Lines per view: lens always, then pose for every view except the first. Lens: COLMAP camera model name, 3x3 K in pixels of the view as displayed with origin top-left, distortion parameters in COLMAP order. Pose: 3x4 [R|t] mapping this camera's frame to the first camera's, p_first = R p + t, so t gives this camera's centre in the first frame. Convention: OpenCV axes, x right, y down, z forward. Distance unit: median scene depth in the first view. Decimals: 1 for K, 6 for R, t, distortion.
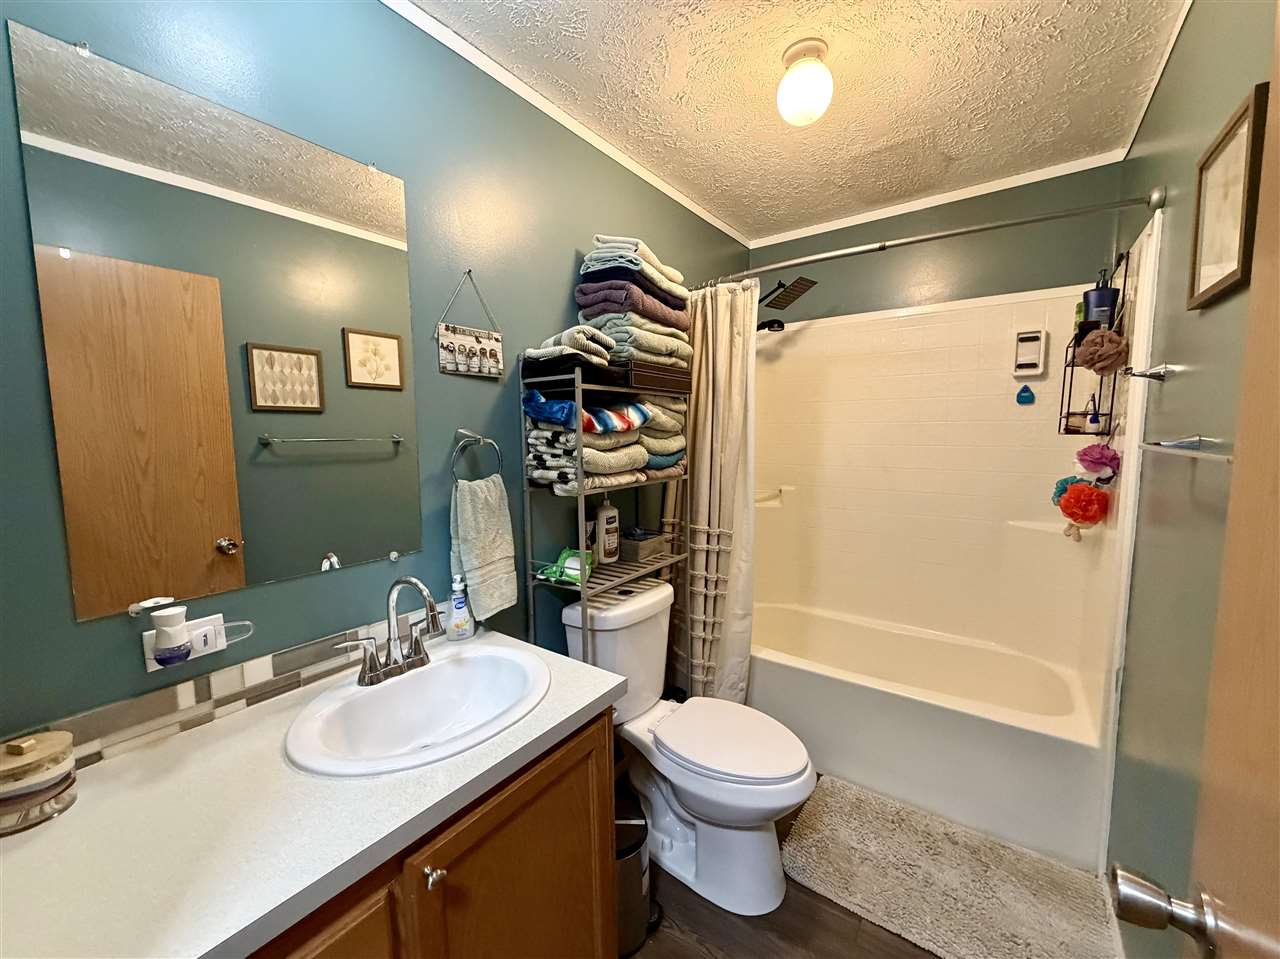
lens RADIAL K [[510.5, 0, 639.7], [0, 510.5, 480.8], [0, 0, 1]] dist [-0.000461, 0.000065]
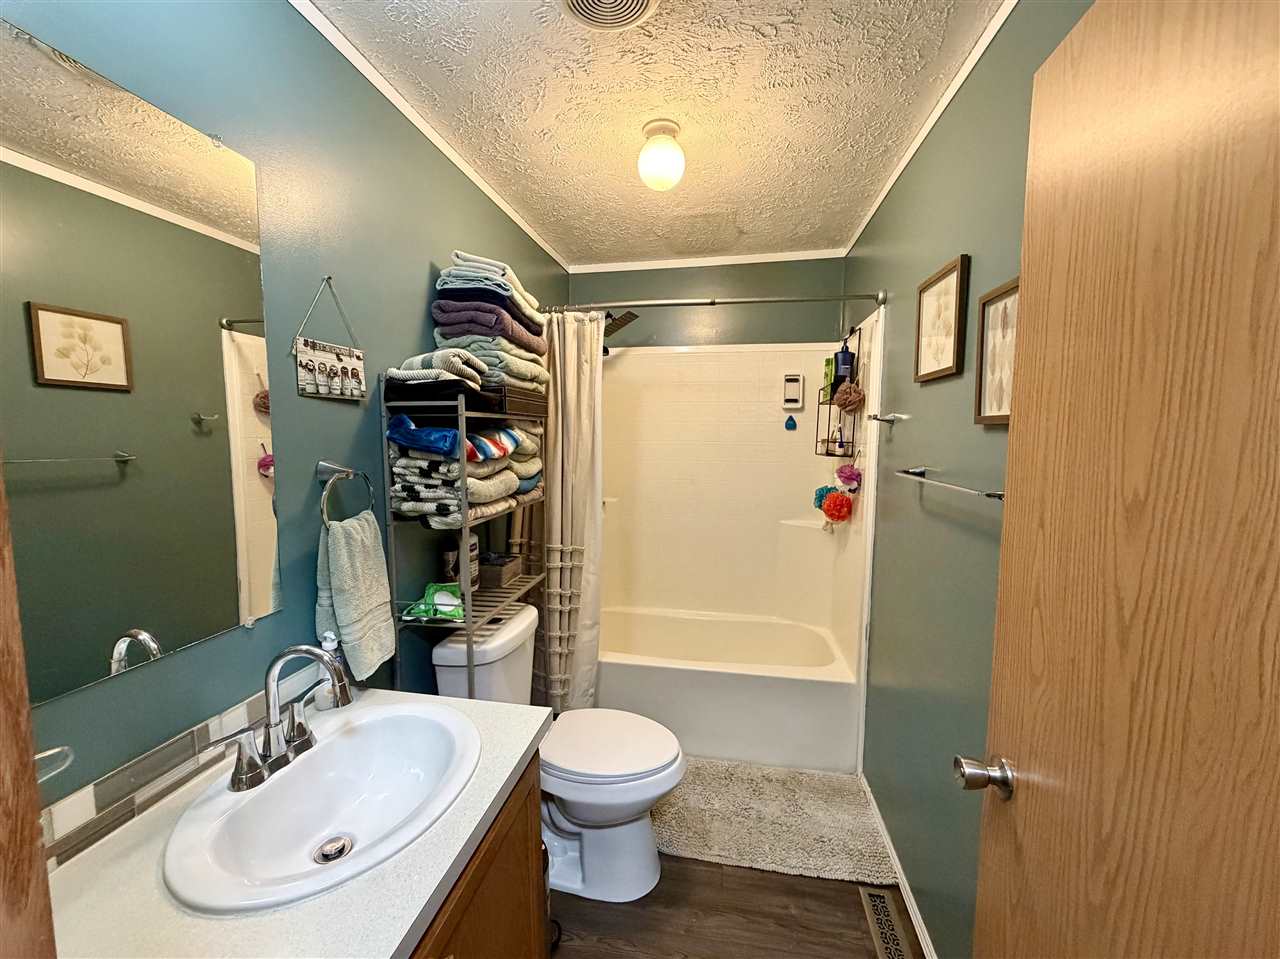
lens RADIAL K [[510.5, 0, 641.7], [0, 510.5, 480.4], [0, 0, 1]] dist [-0.000461, 0.000065]
pose [[0.899105, -0.027398, 0.436875, -0.209039], [0.029309, 0.999568, 0.002366, -0.047215], [-0.436751, 0.010678, 0.899519, -0.002944]]
